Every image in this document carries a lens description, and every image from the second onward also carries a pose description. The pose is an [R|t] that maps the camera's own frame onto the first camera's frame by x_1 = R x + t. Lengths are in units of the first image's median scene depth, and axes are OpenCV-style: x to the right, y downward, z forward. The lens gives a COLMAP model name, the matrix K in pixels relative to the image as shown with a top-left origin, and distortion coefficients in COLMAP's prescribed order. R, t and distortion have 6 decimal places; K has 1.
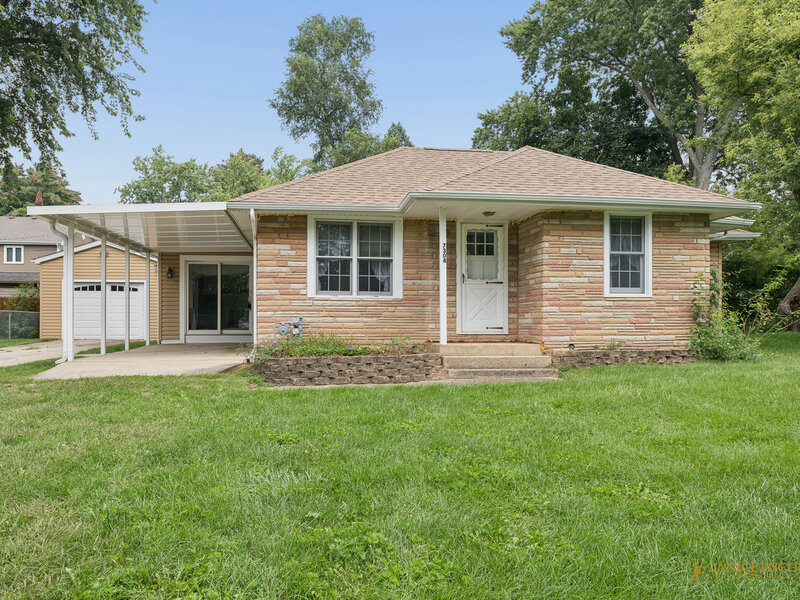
lens RADIAL K [[438.6, 0, 400.3], [0, 438.6, 299.3], [0, 0, 1]] dist [-0.003164, -0.003320]
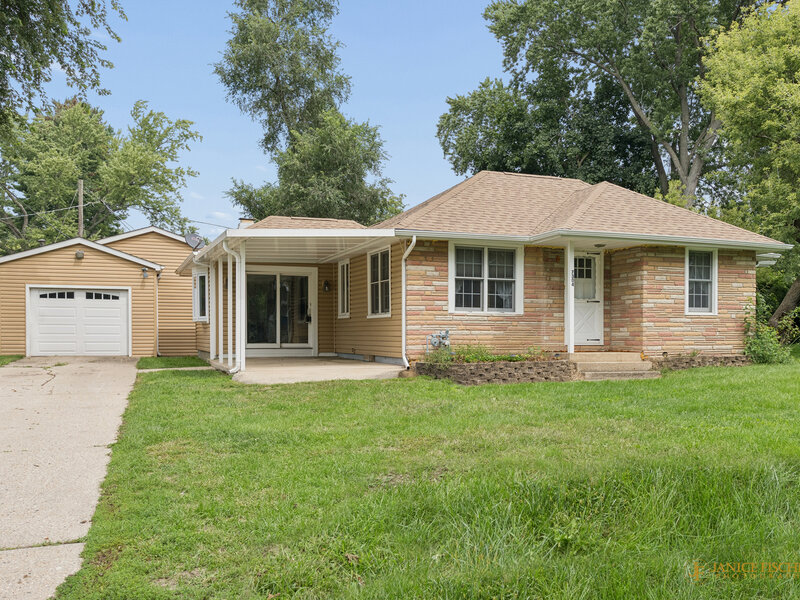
lens RADIAL K [[565.5, 0, 398.9], [0, 565.5, 303.7], [0, 0, 1]] dist [-0.001246, -0.001718]
pose [[0.982574, 0.011384, 0.185524, -0.595624], [-0.010038, 0.999916, -0.008192, -0.014539], [-0.185602, 0.006187, 0.982605, -0.411959]]
